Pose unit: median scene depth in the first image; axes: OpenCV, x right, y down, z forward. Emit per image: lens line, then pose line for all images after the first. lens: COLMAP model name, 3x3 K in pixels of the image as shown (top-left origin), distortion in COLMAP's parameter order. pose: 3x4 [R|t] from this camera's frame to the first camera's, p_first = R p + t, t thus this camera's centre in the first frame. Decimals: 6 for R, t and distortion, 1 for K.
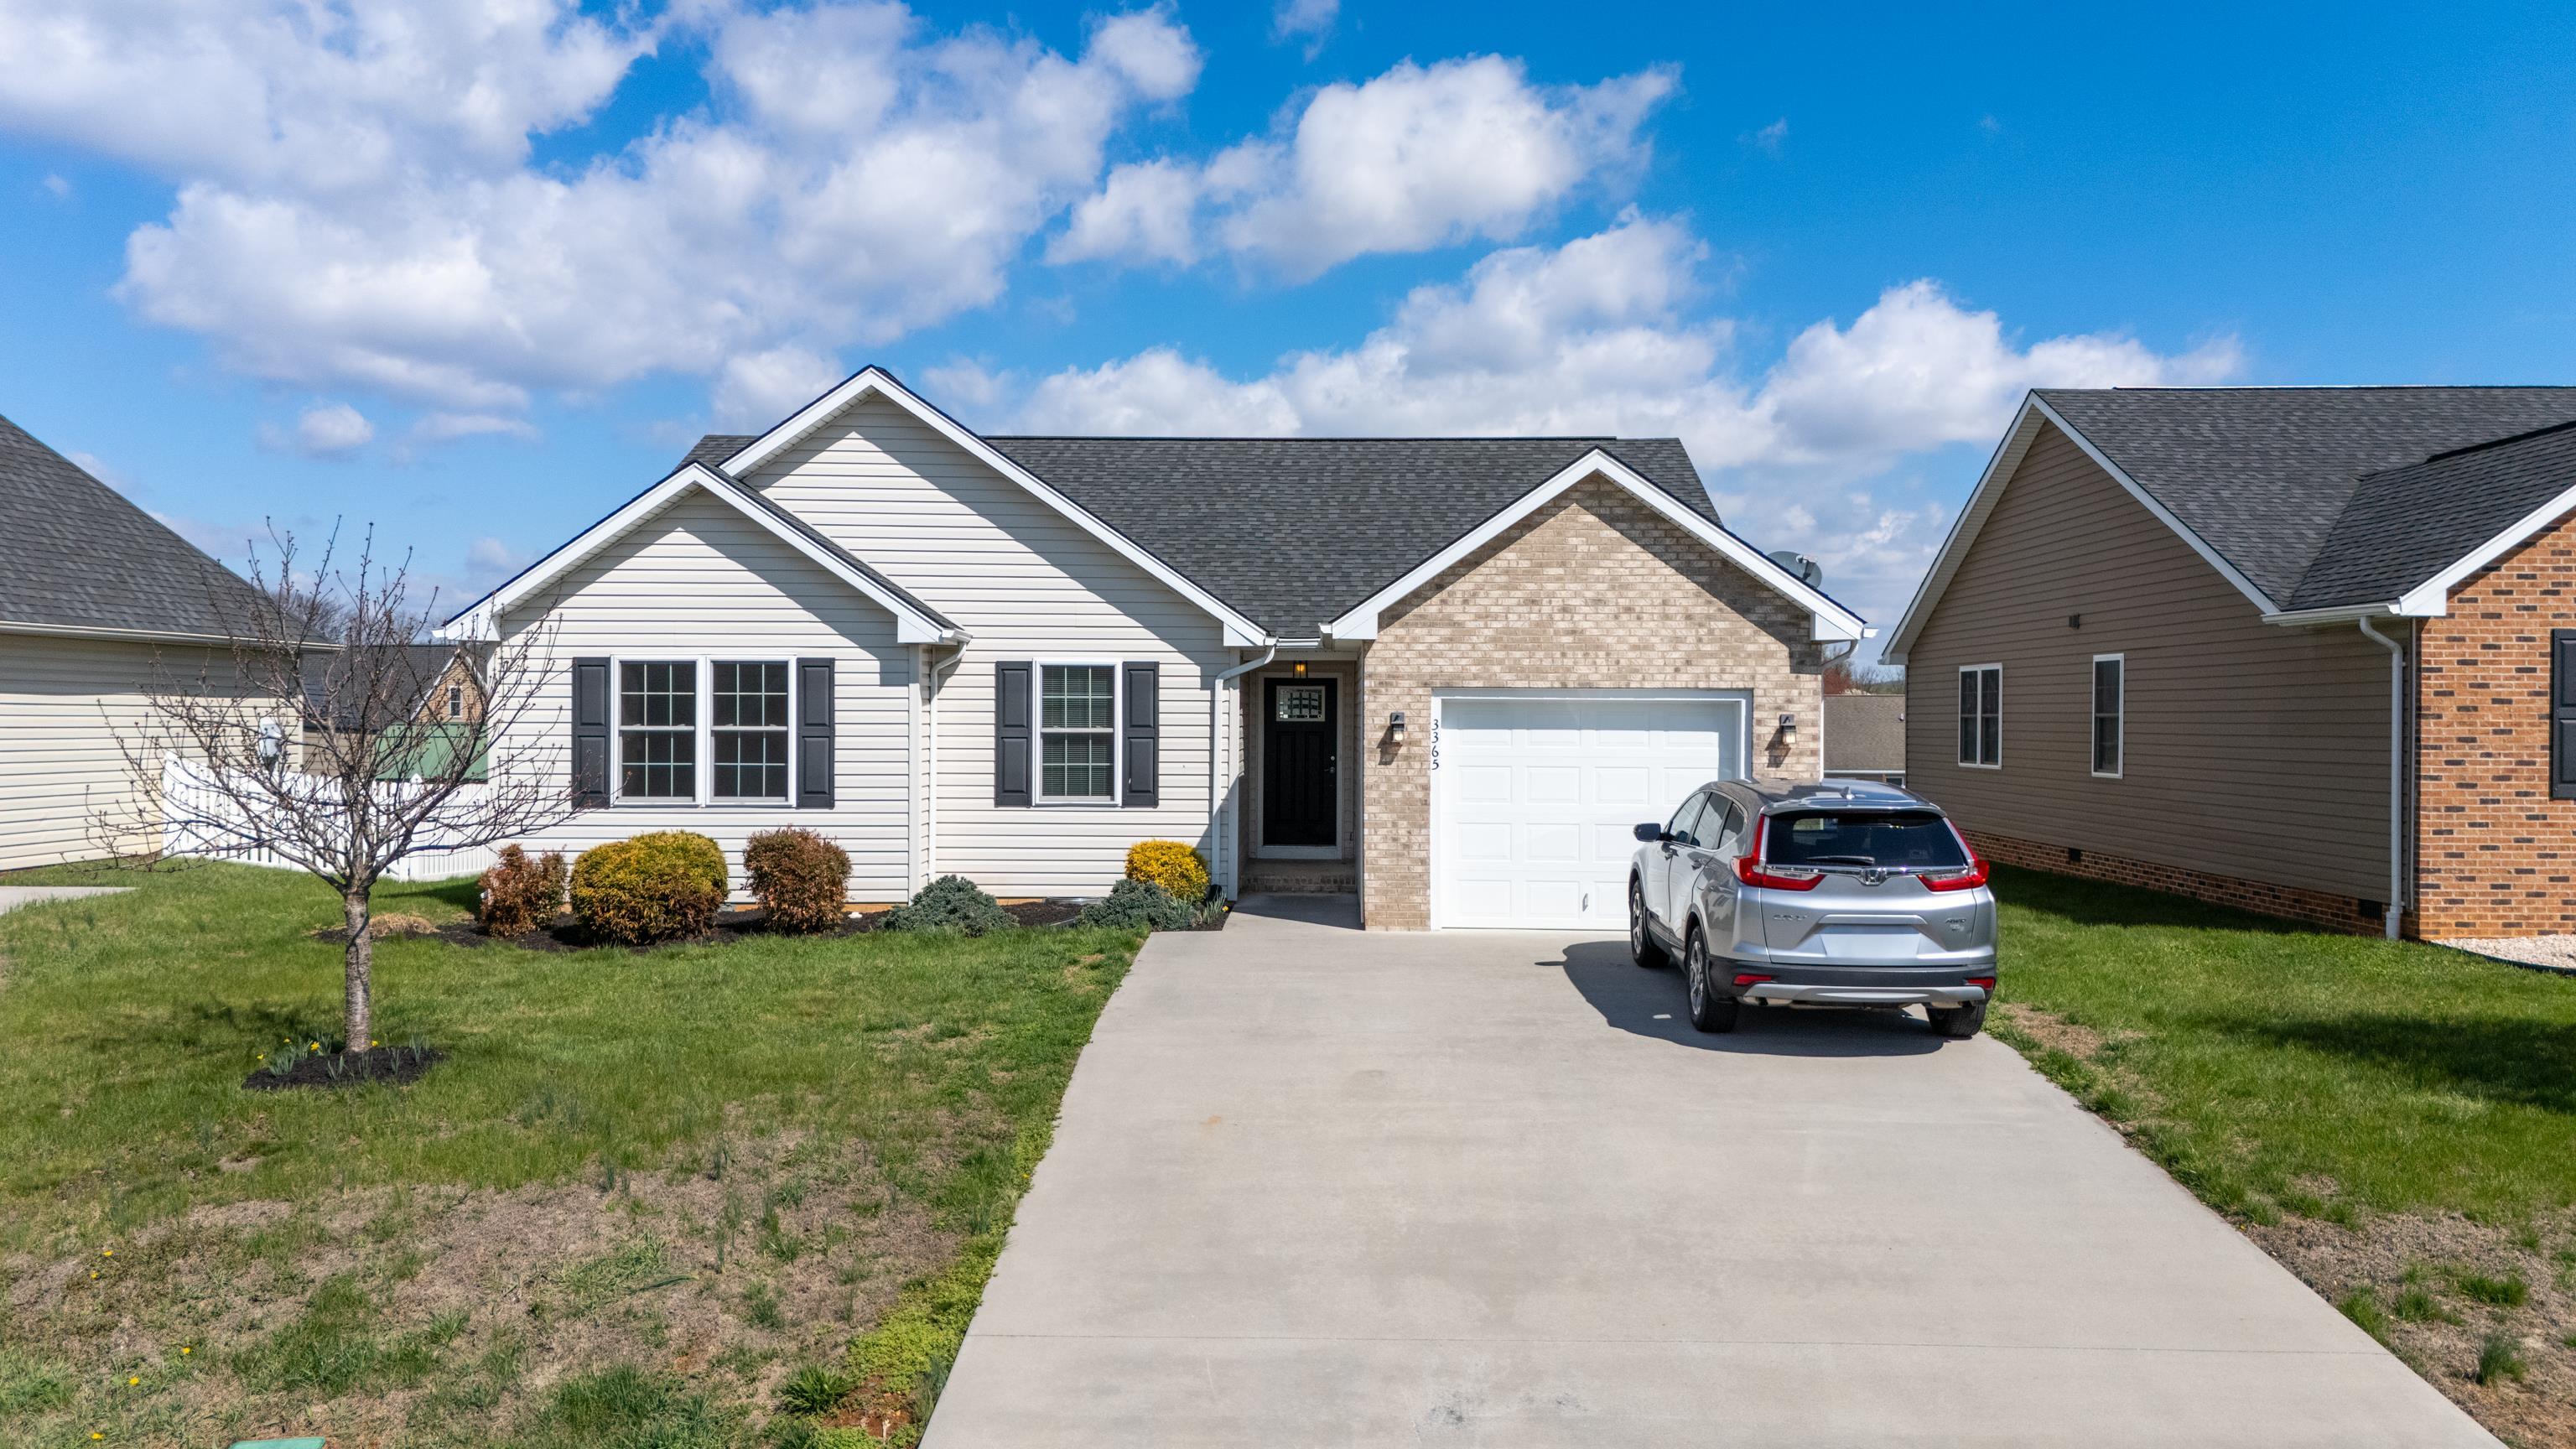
lens RADIAL K [[1904.9, 0, 1293.8], [0, 1904.9, 727.8], [0, 0, 1]] dist [0.082062, -0.091005]
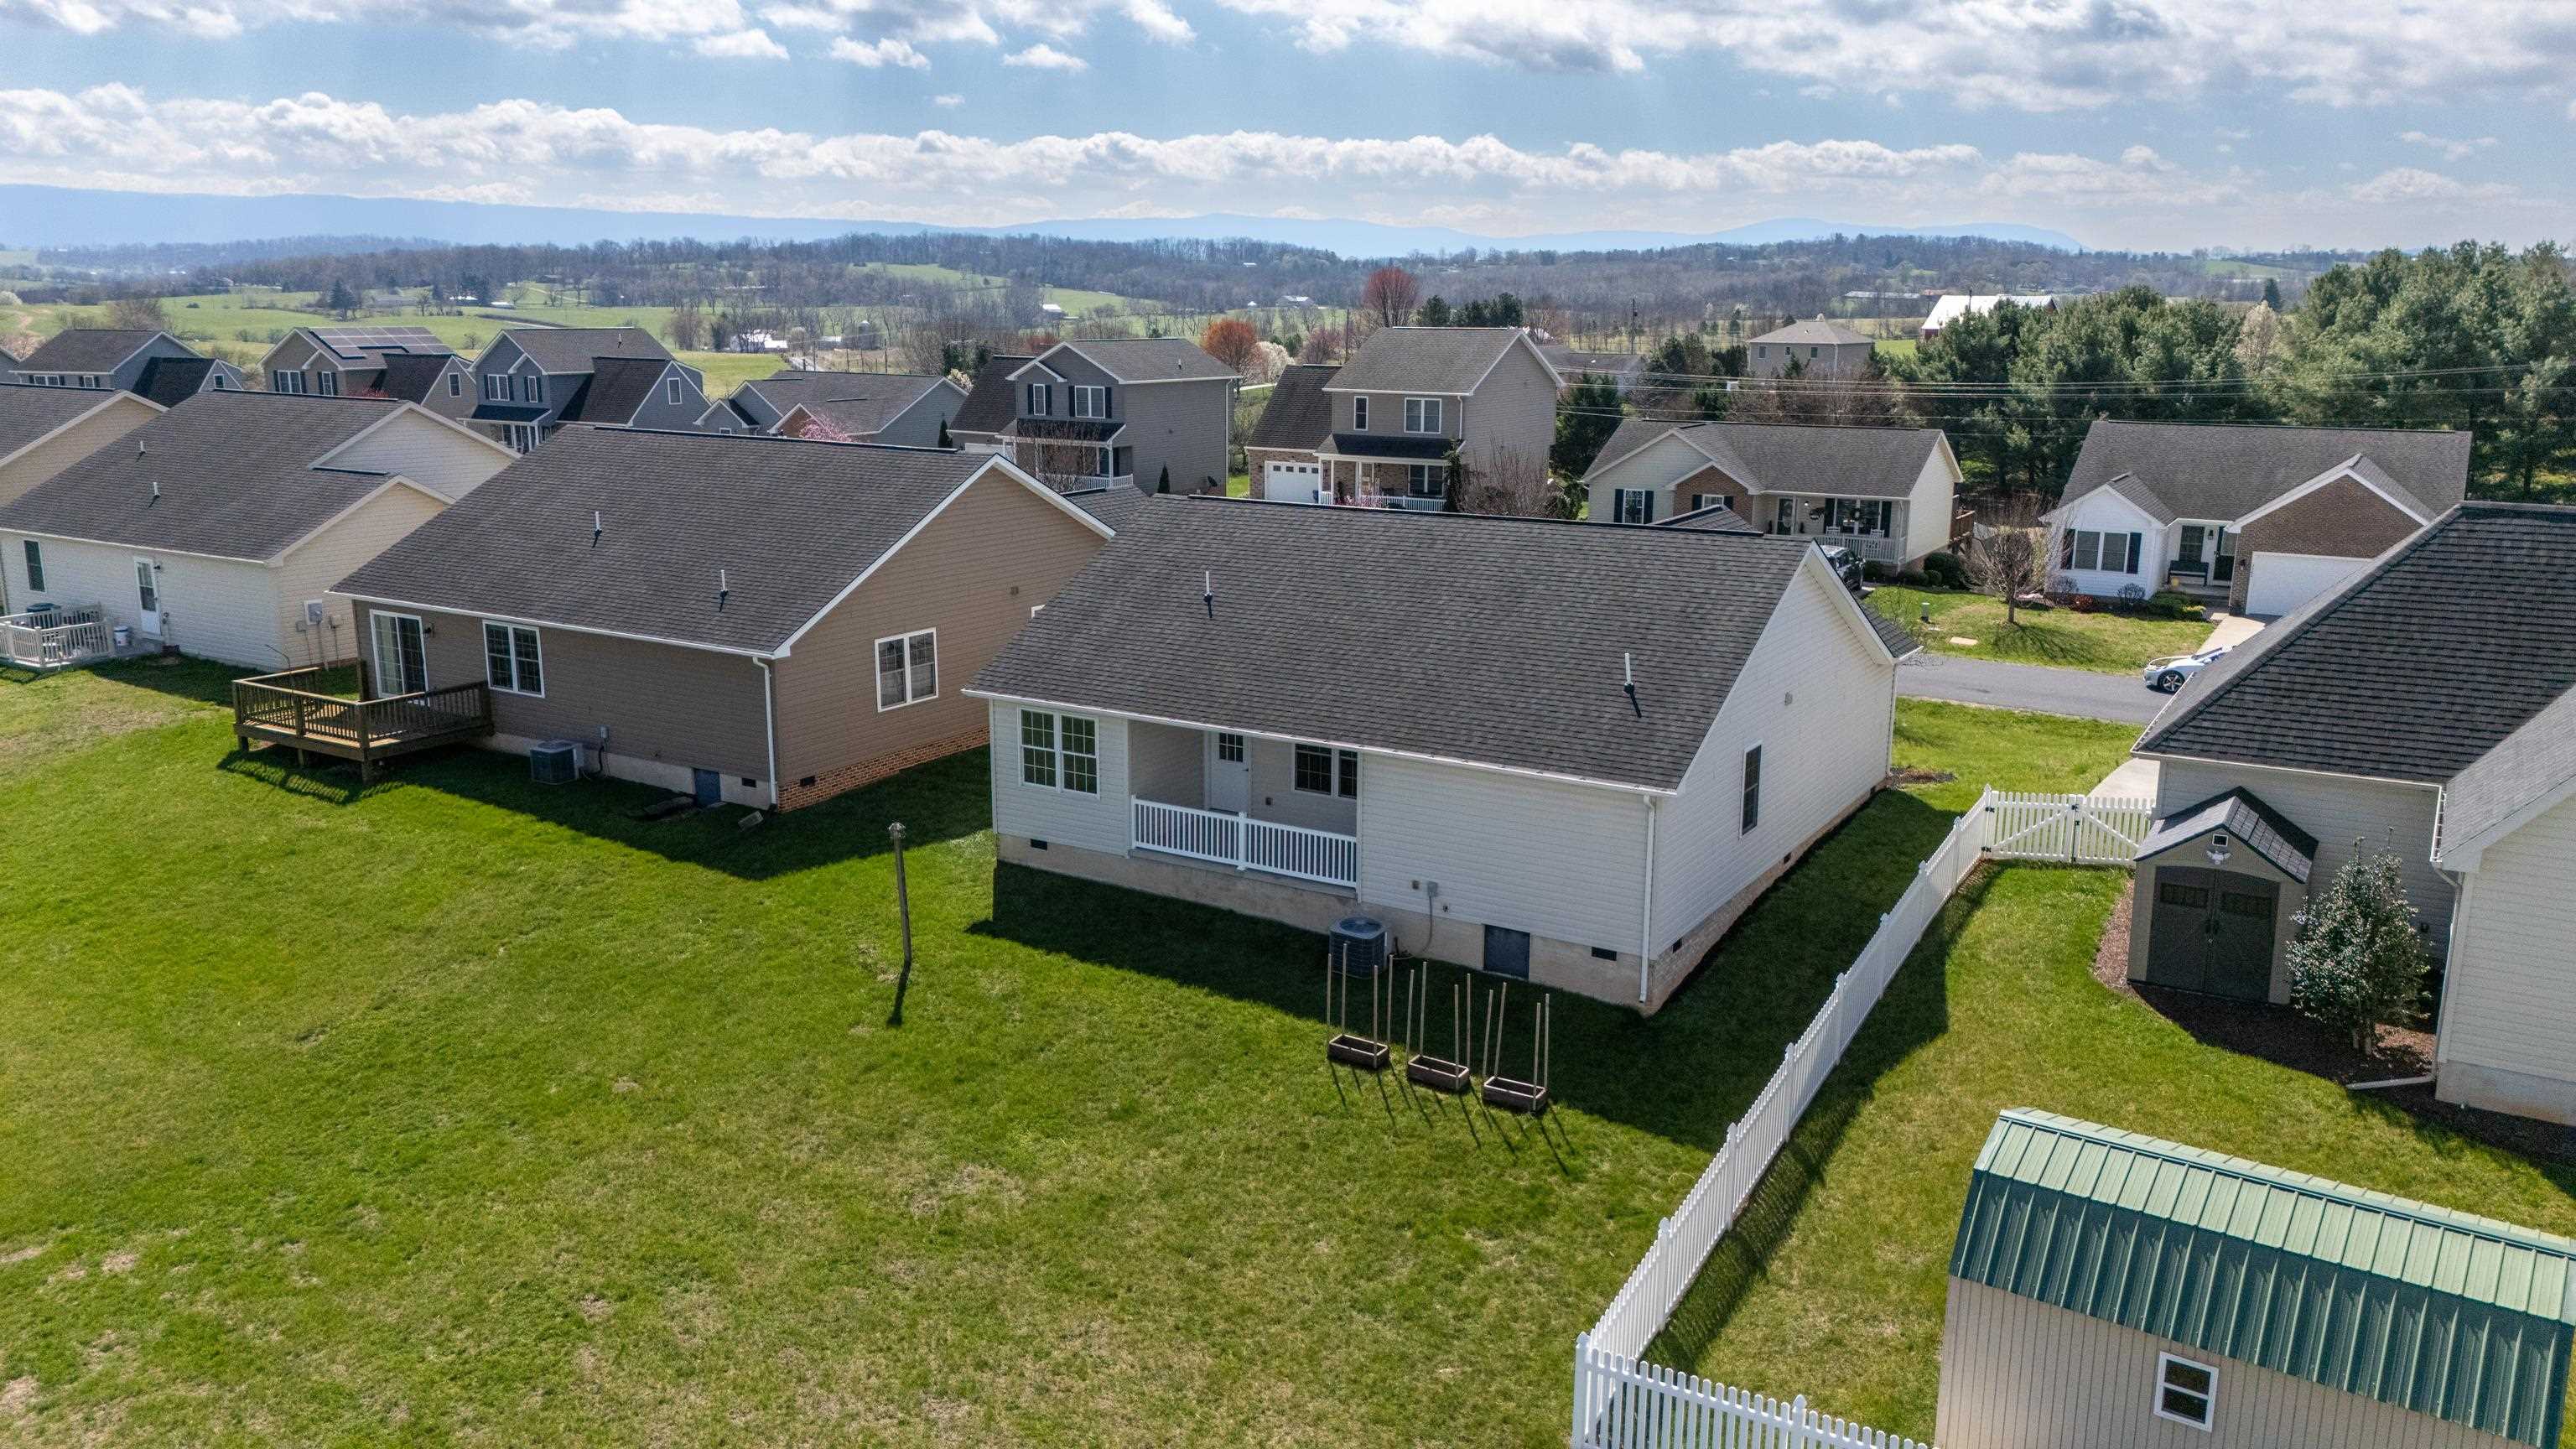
lens RADIAL K [[1883.7, 0, 1288.0], [0, 1883.7, 724.5], [0, 0, 1]] dist [0.087601, -0.087059]
pose [[-0.861981, -0.122195, 0.491993, -0.952073], [-0.008542, 0.973878, 0.226913, -0.469863], [-0.506868, 0.191392, -0.840508, 3.346134]]
